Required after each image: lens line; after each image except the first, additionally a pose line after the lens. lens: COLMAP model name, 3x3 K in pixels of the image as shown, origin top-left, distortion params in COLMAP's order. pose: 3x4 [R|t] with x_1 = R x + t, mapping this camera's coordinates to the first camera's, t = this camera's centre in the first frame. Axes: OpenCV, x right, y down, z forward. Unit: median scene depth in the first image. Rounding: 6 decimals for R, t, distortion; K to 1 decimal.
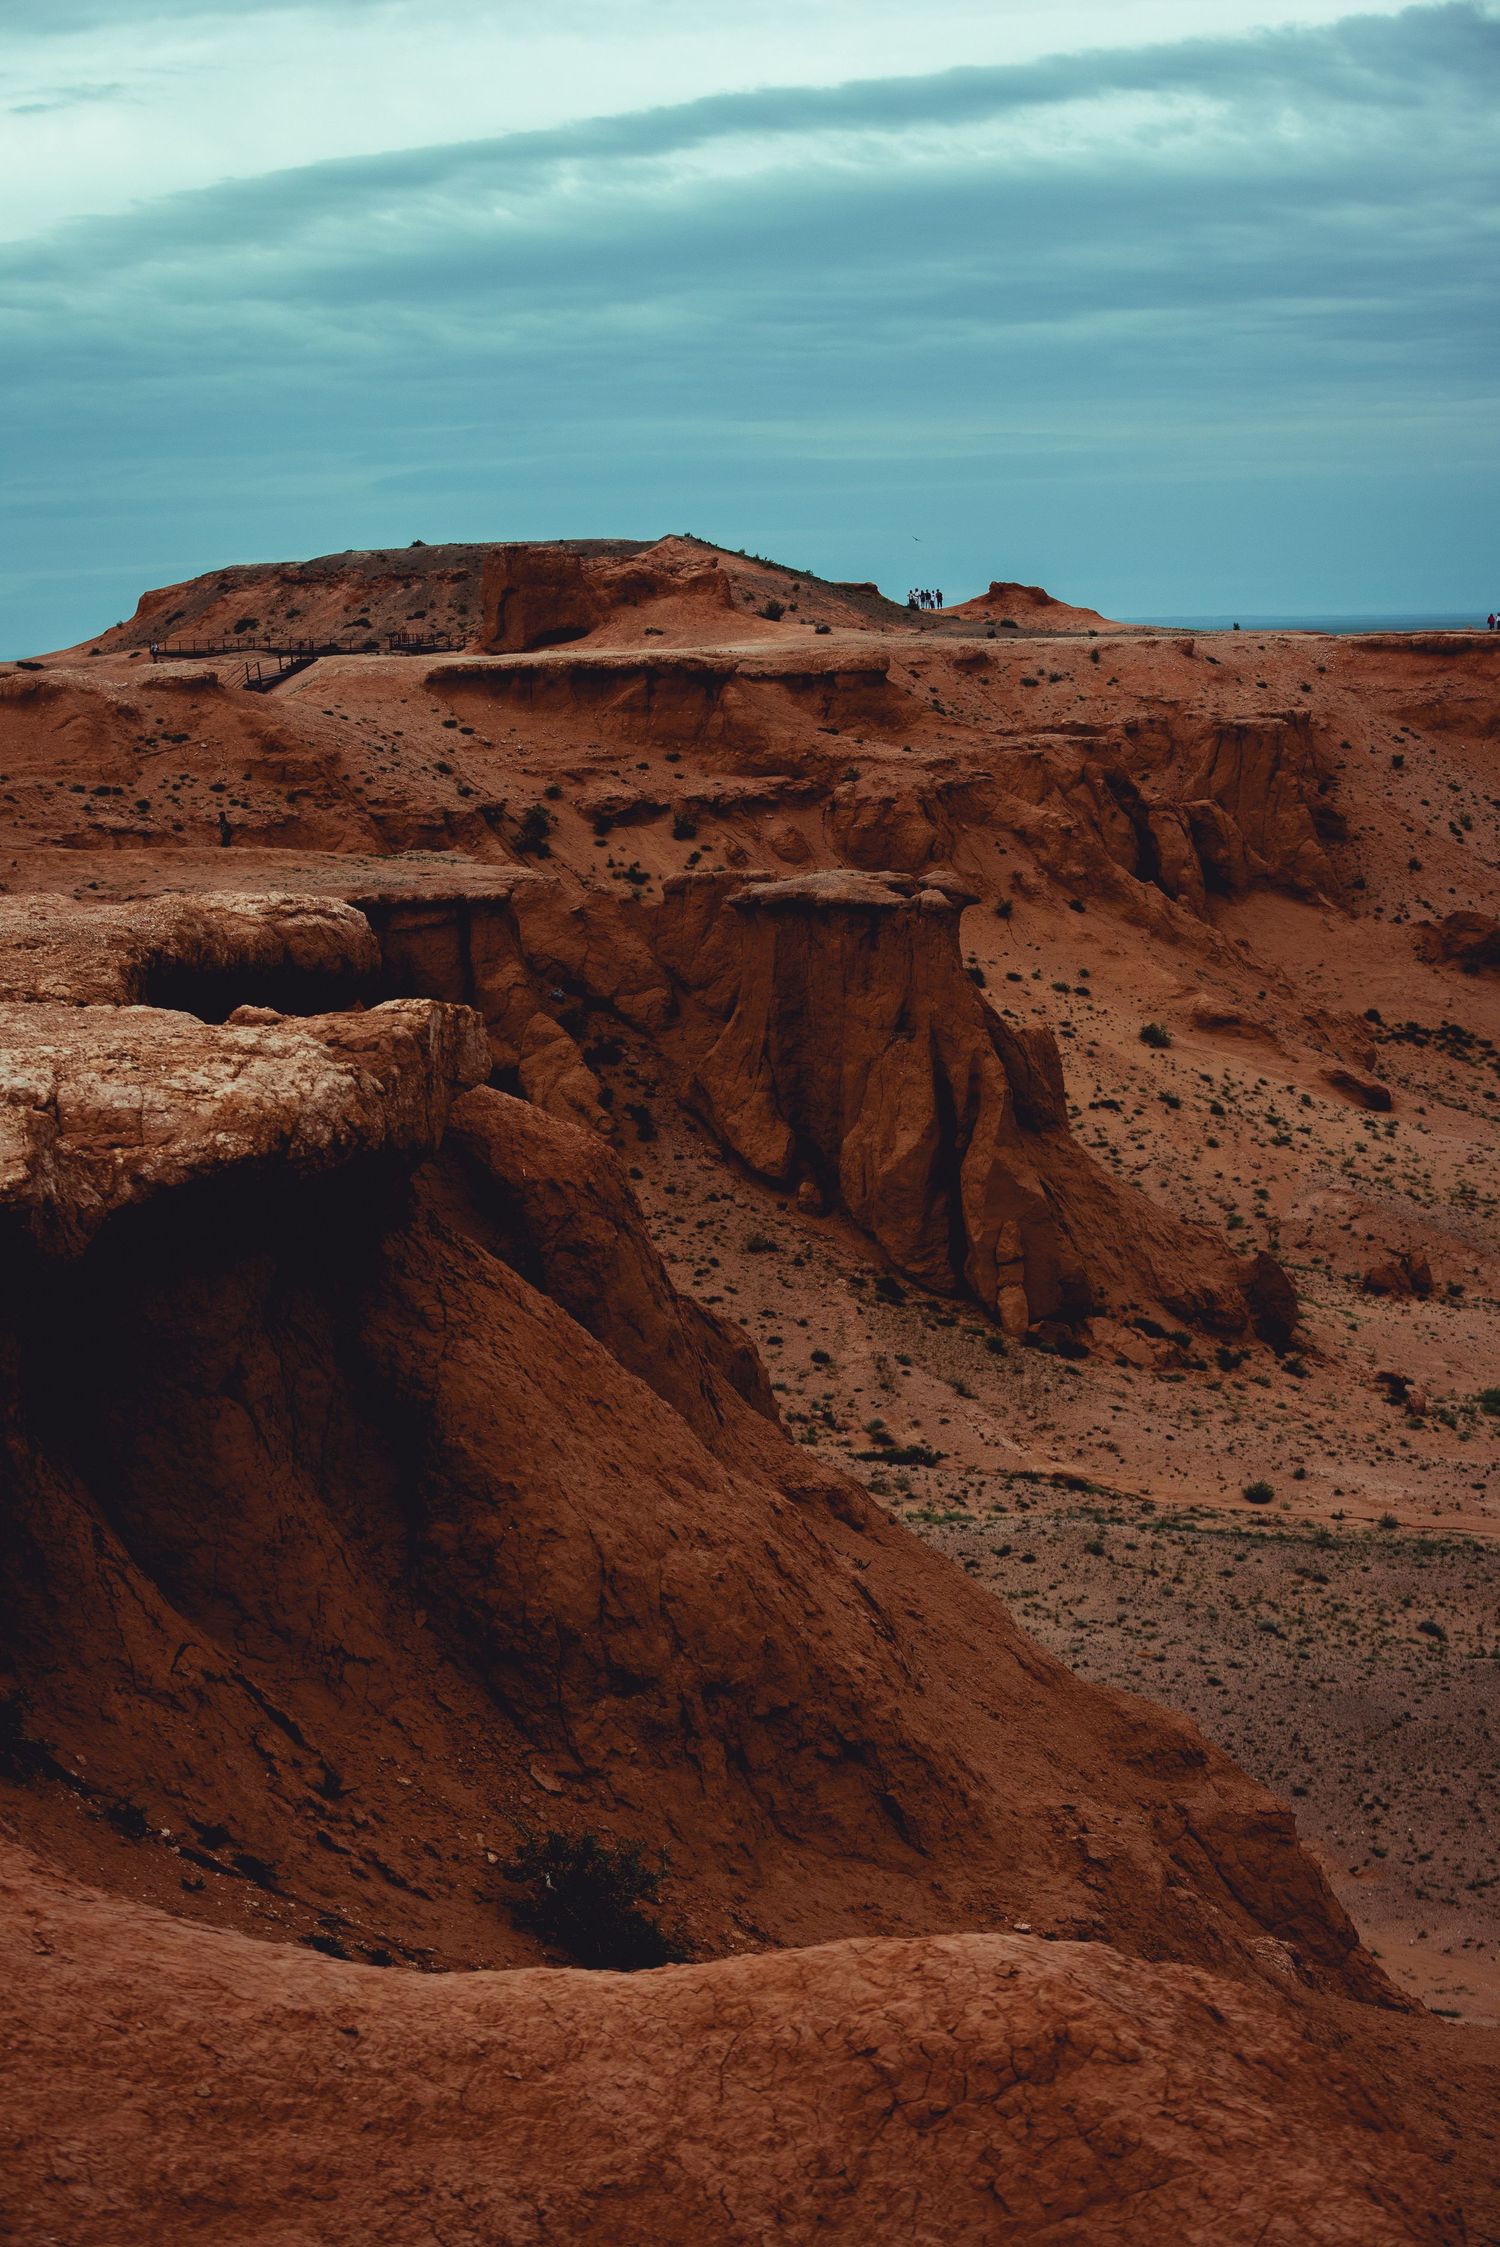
lens RADIAL K [[4432.6, 0, 751.6], [0, 4432.6, 1127.5], [0, 0, 1]] dist [-0.354616, 0.000000]
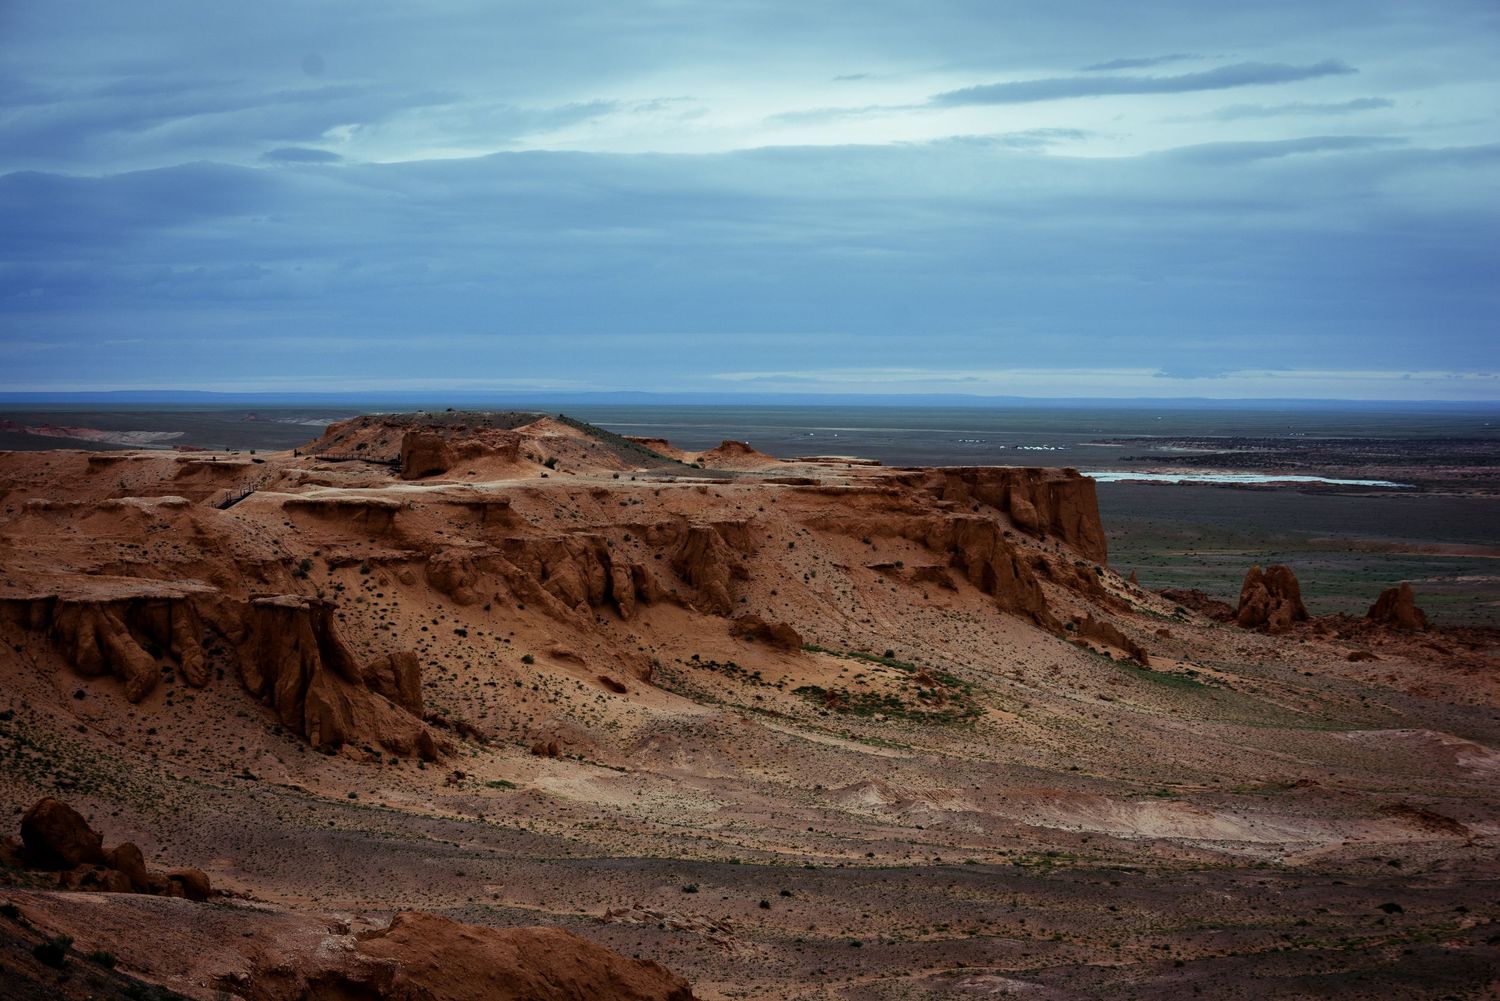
lens RADIAL K [[2959.0, 0, 749.6], [0, 2959.0, 496.5], [0, 0, 1]] dist [-0.354616, 0.000000]
pose [[0.995543, 0.042013, -0.084430, 0.346736], [-0.048334, 0.996066, -0.074276, 0.006074], [0.080977, 0.078025, 0.993657, -0.677275]]
